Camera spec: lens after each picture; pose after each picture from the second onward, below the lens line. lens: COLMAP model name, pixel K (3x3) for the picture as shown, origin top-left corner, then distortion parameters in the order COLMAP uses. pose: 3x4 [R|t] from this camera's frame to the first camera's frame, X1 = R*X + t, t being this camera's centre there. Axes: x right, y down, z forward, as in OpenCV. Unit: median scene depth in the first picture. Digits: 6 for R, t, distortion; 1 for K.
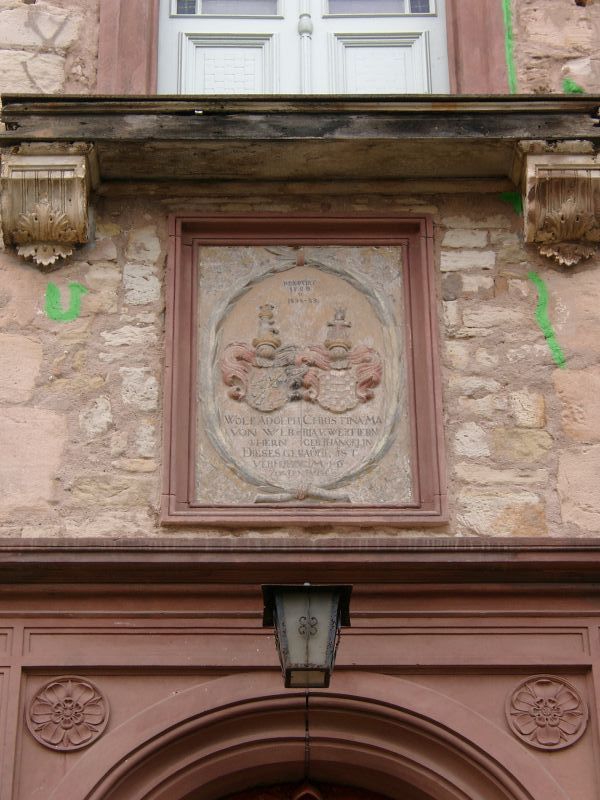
lens RADIAL K [[2298.9, 0, 298.0], [0, 2298.9, 399.0], [0, 0, 1]] dist [0.095524, 0.000000]
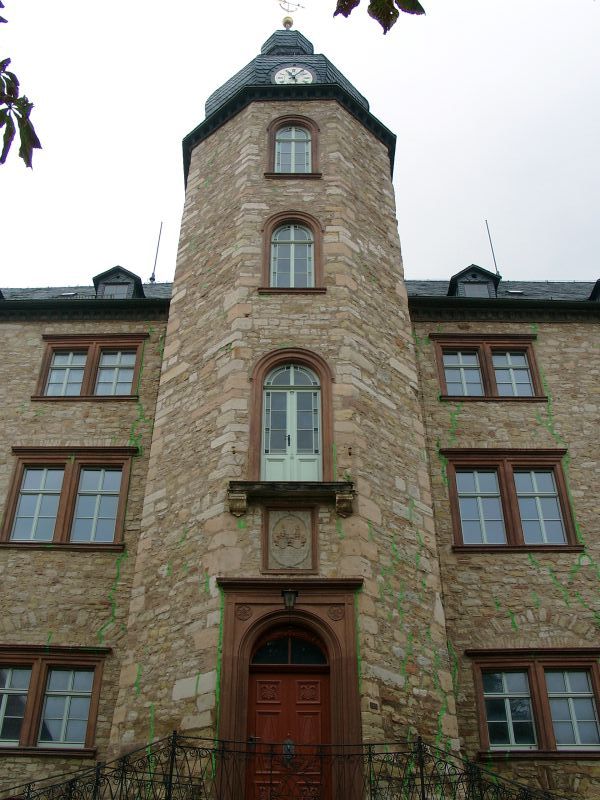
lens RADIAL K [[805.4, 0, 279.0], [0, 805.4, 392.2], [0, 0, 1]] dist [-0.101313, 0.000000]
pose [[0.999624, 0.004759, -0.027001, 0.022835], [-0.006130, 0.998684, -0.050918, -0.237158], [0.026723, 0.051064, 0.998338, -0.729261]]
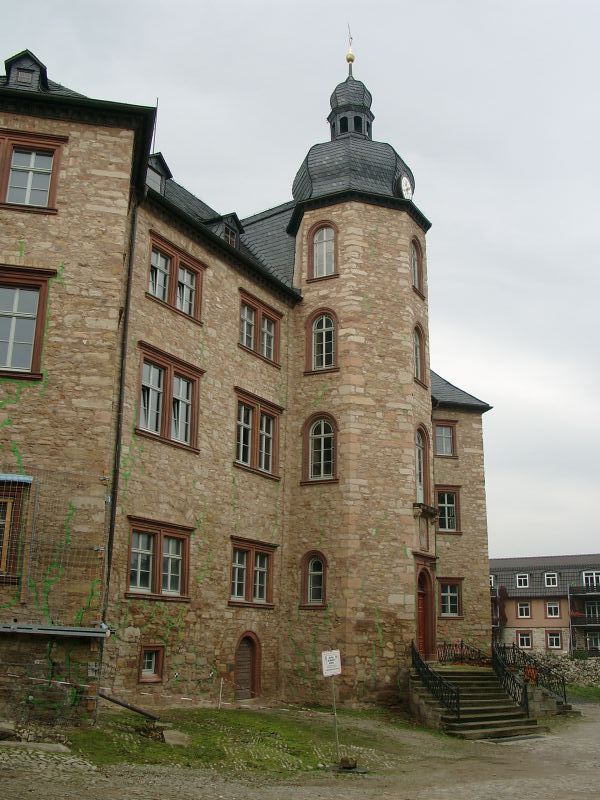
lens RADIAL K [[805.4, 0, 305.2], [0, 805.4, 401.5], [0, 0, 1]] dist [-0.101313, 0.000000]
pose [[0.483375, 0.257546, 0.836671, -3.462161], [-0.493976, 0.869293, 0.017800, -0.332462], [-0.722728, -0.421900, 0.547417, -0.371130]]
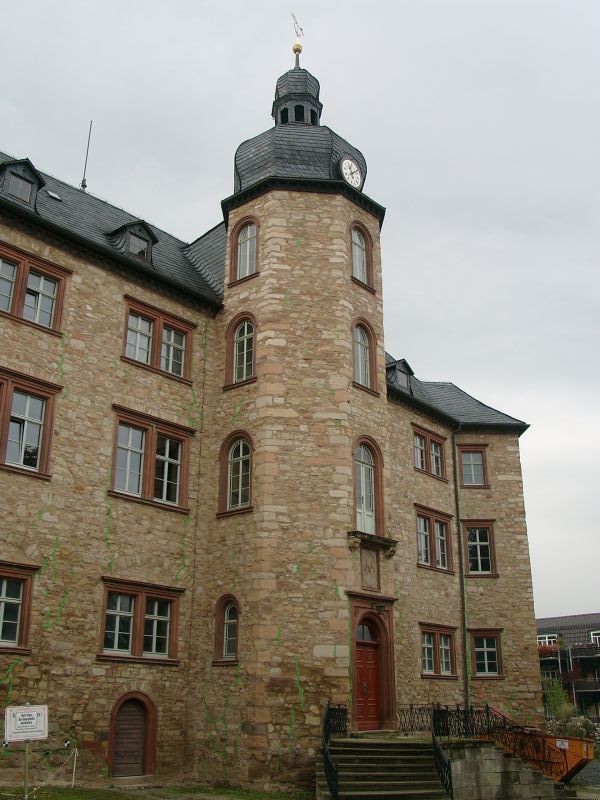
lens RADIAL K [[805.4, 0, 294.6], [0, 805.4, 401.6], [0, 0, 1]] dist [-0.101313, 0.000000]
pose [[0.667977, 0.275969, 0.691121, -2.394600], [-0.414529, 0.909260, 0.037574, -0.569271], [-0.618039, -0.311588, 0.721762, -0.784268]]
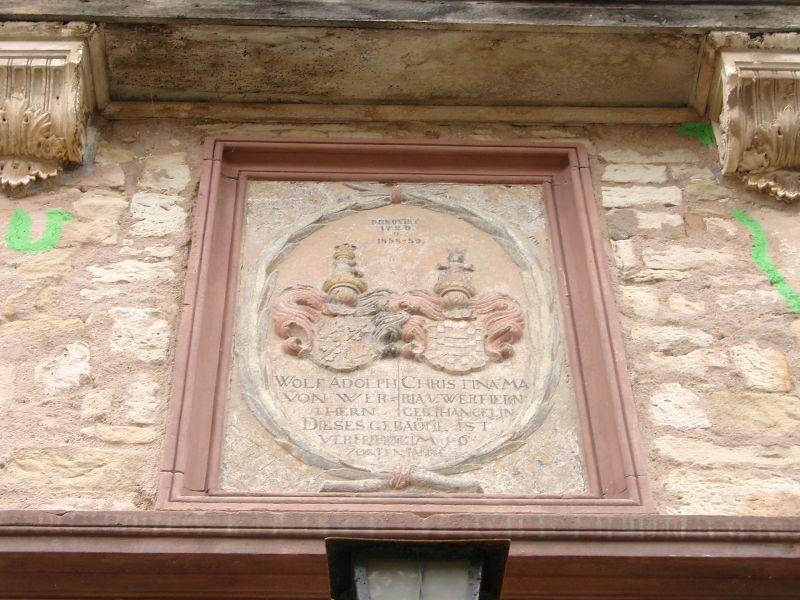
lens RADIAL K [[1675.3, 0, 420.2], [0, 1675.3, 307.0], [0, 0, 1]] dist [0.034045, 0.000000]
pose [[0.999606, 0.008080, 0.026865, -0.004929], [0.000136, 0.956222, -0.292644, 0.118301], [-0.028053, 0.292532, 0.955844, 0.545766]]
